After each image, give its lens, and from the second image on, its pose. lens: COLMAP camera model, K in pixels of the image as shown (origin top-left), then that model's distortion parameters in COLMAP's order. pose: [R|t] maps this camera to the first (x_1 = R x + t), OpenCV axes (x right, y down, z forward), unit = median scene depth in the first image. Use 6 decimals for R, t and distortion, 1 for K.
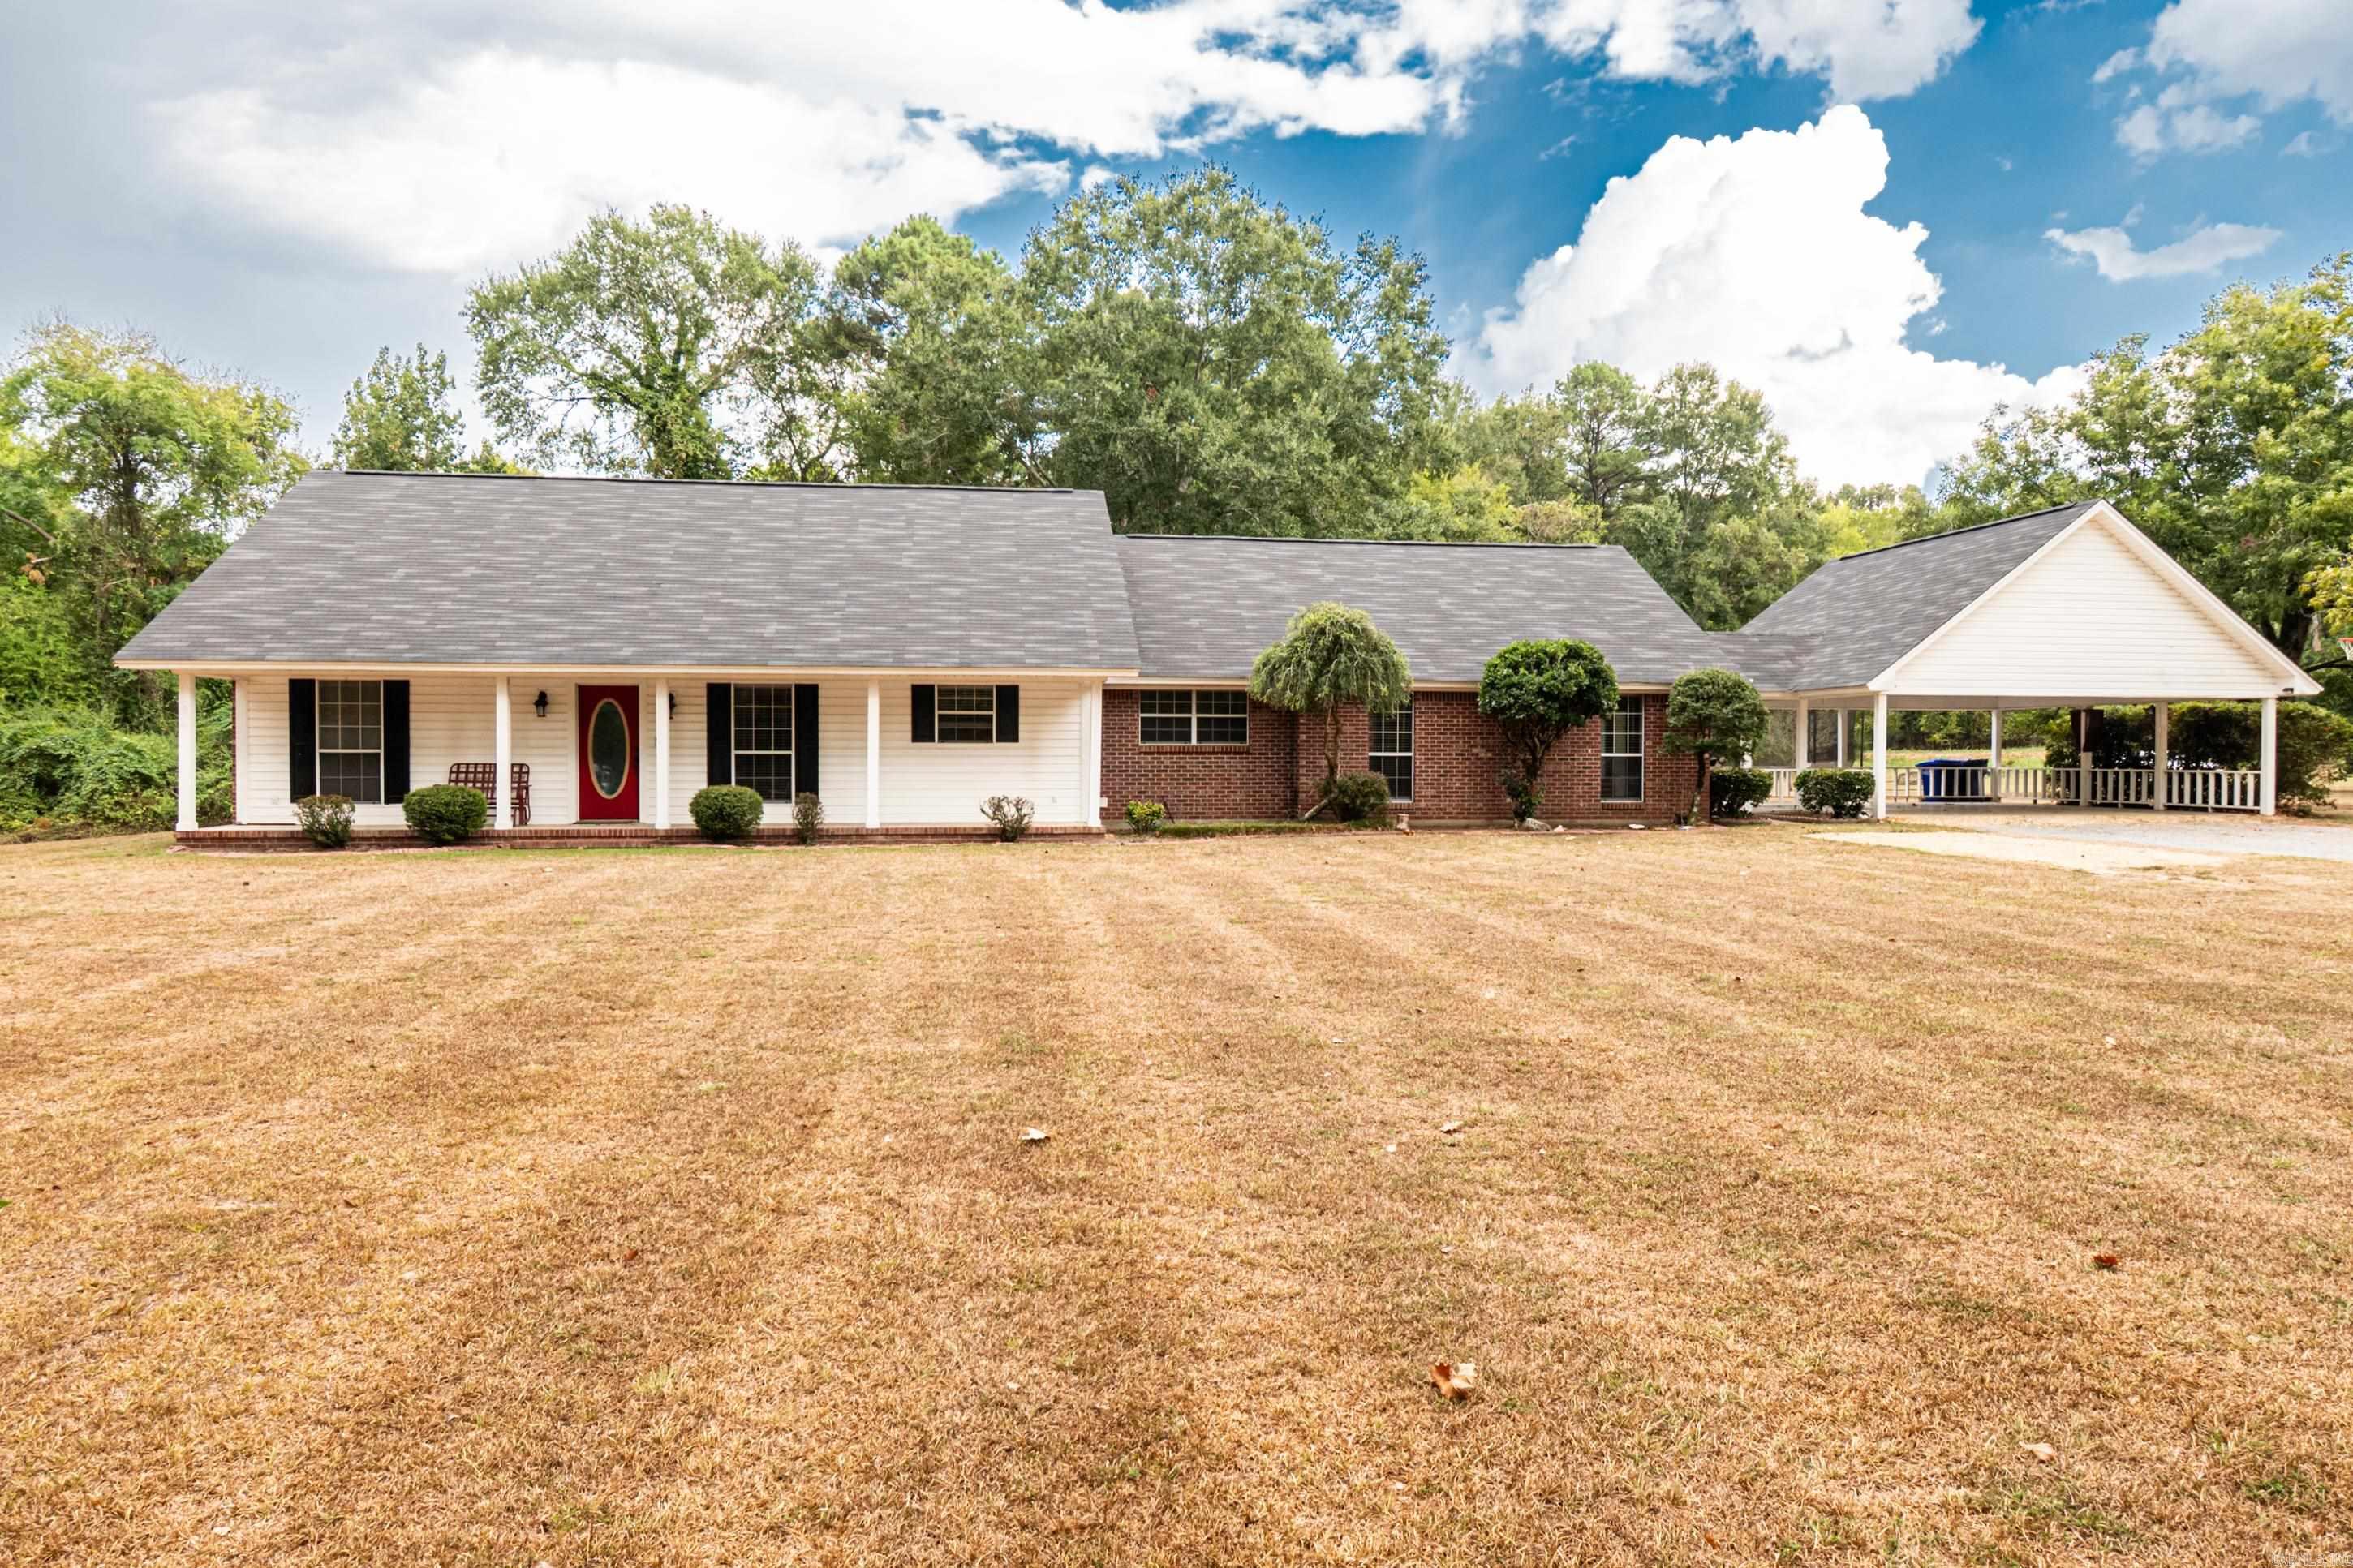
lens RADIAL K [[1504.4, 0, 1176.5], [0, 1504.4, 784.0], [0, 0, 1]] dist [0.034209, -0.054323]
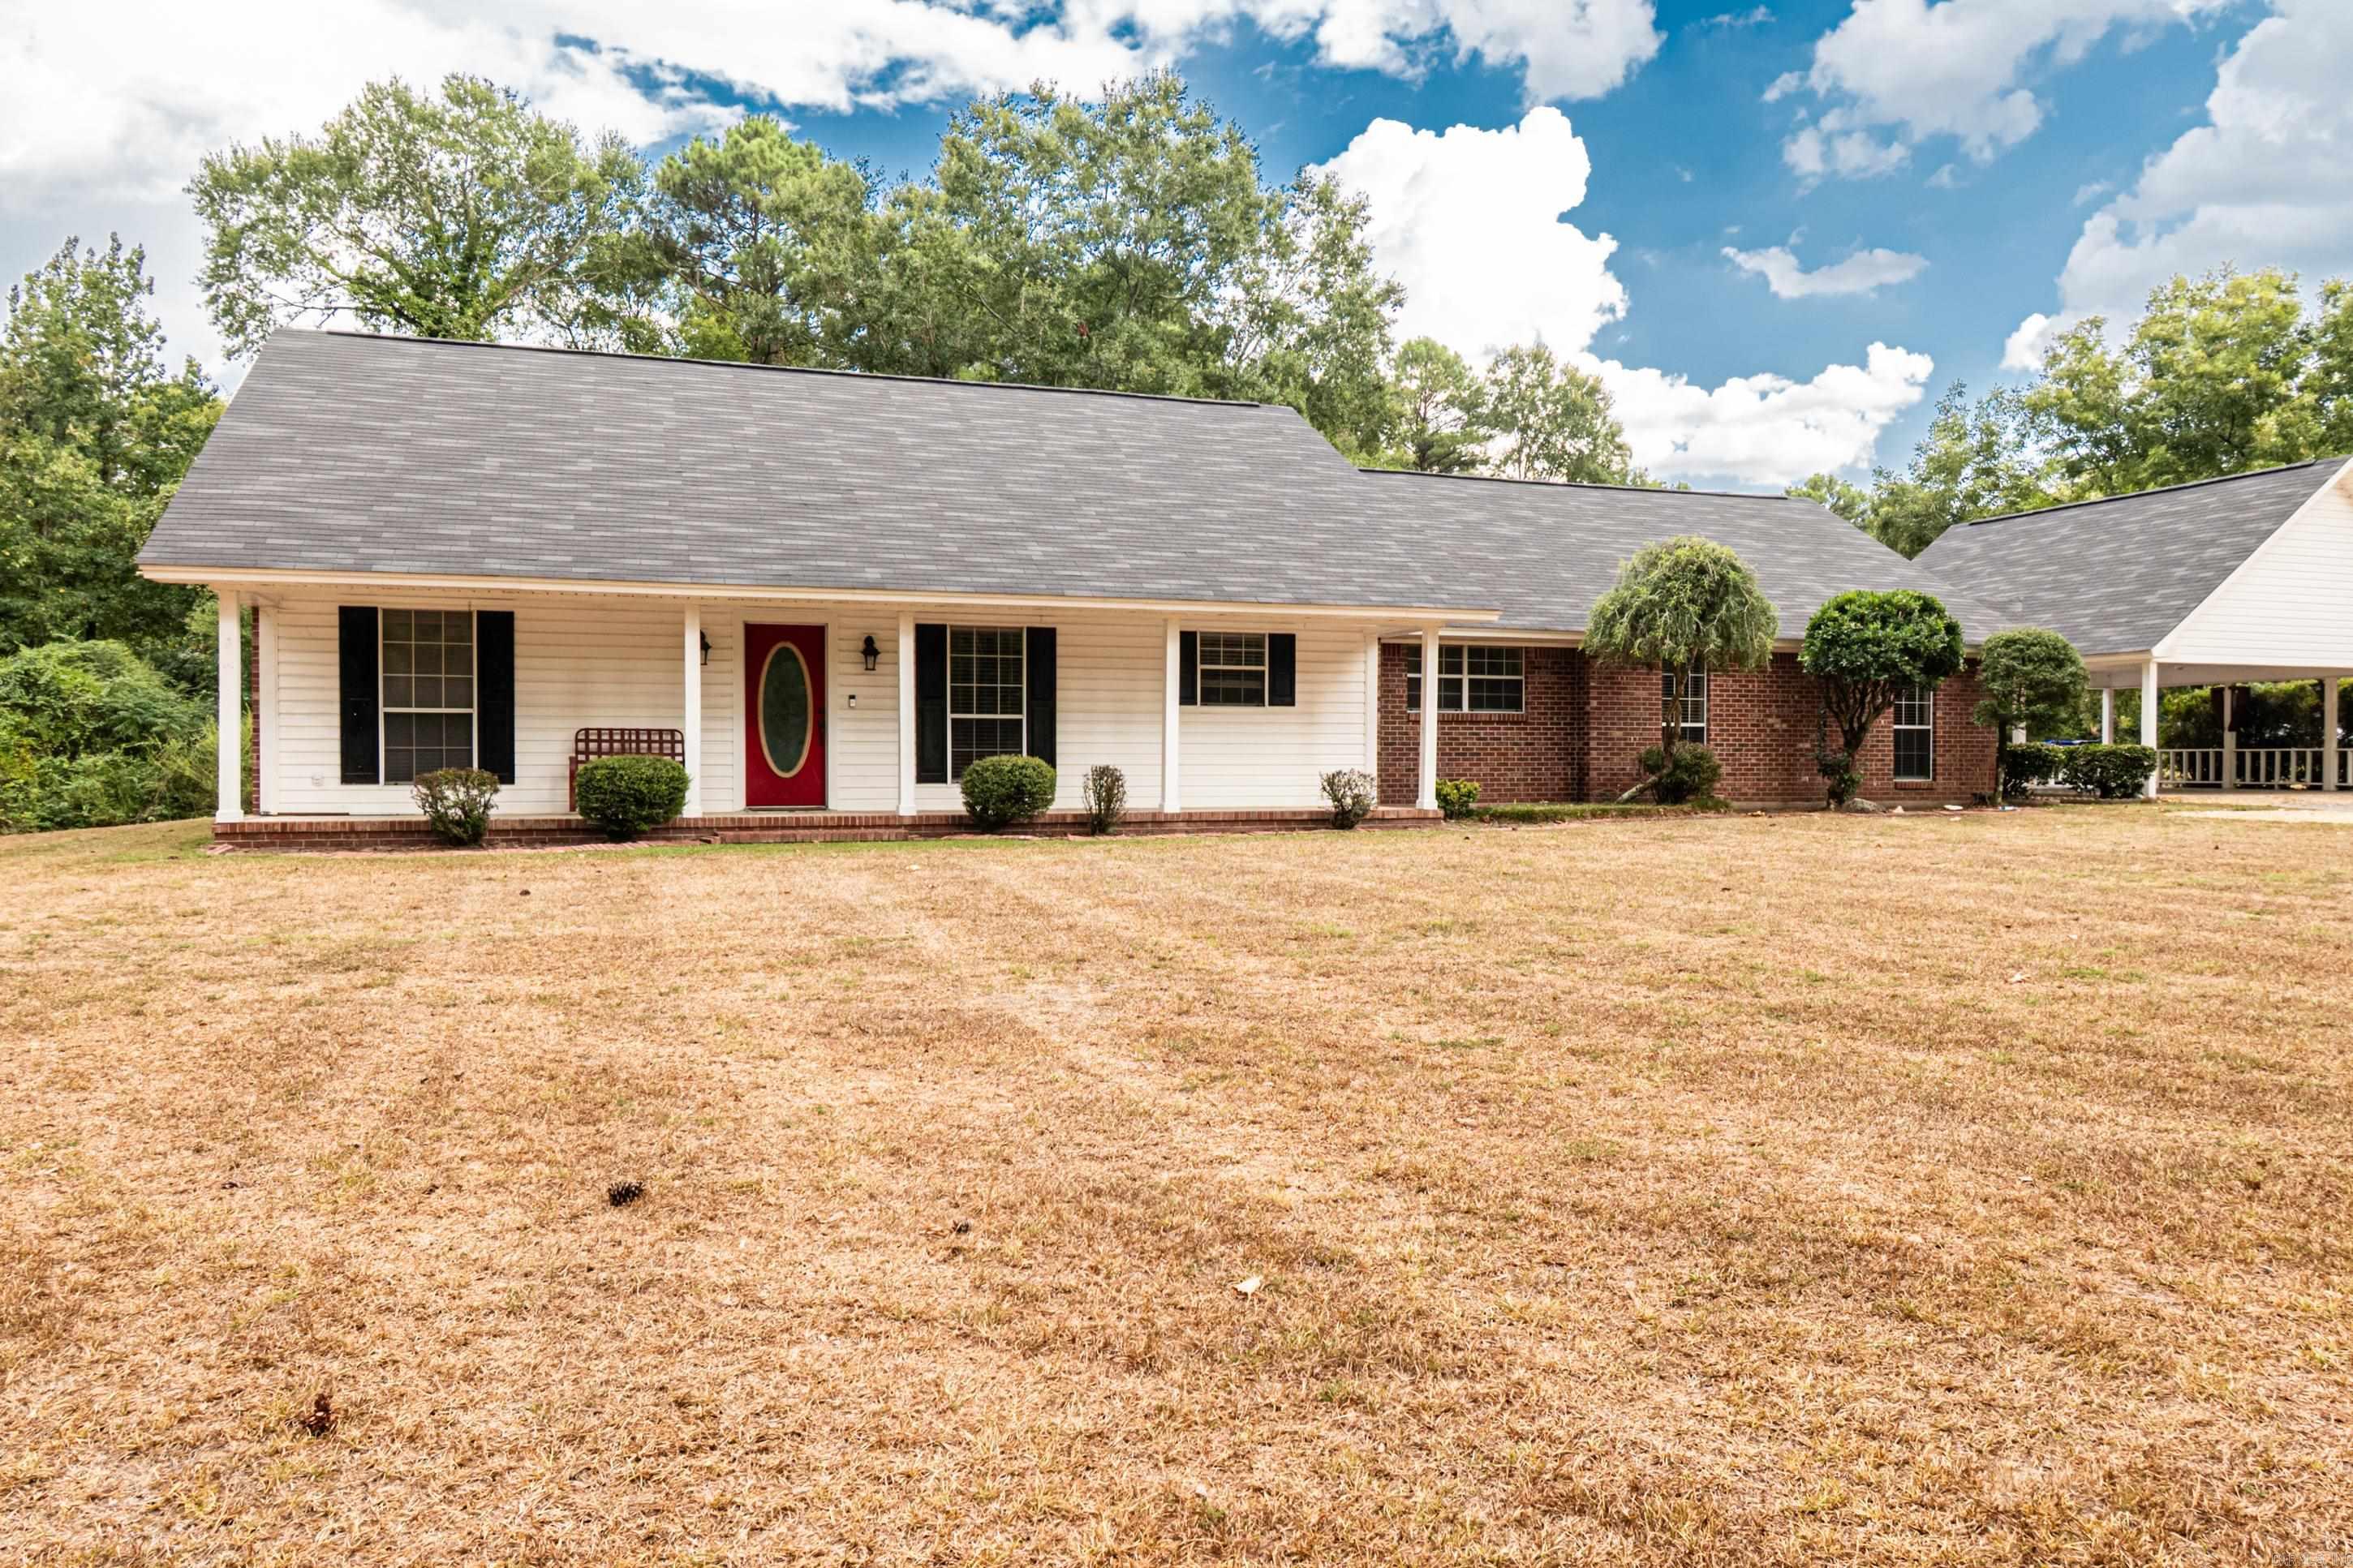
lens RADIAL K [[1586.4, 0, 1176.5], [0, 1586.4, 784.0], [0, 0, 1]] dist [0.041519, -0.062851]
pose [[0.981558, -0.003782, 0.191128, -0.310537], [0.004117, 0.999991, -0.001353, 0.013634], [-0.191121, 0.002115, 0.981564, 0.181113]]
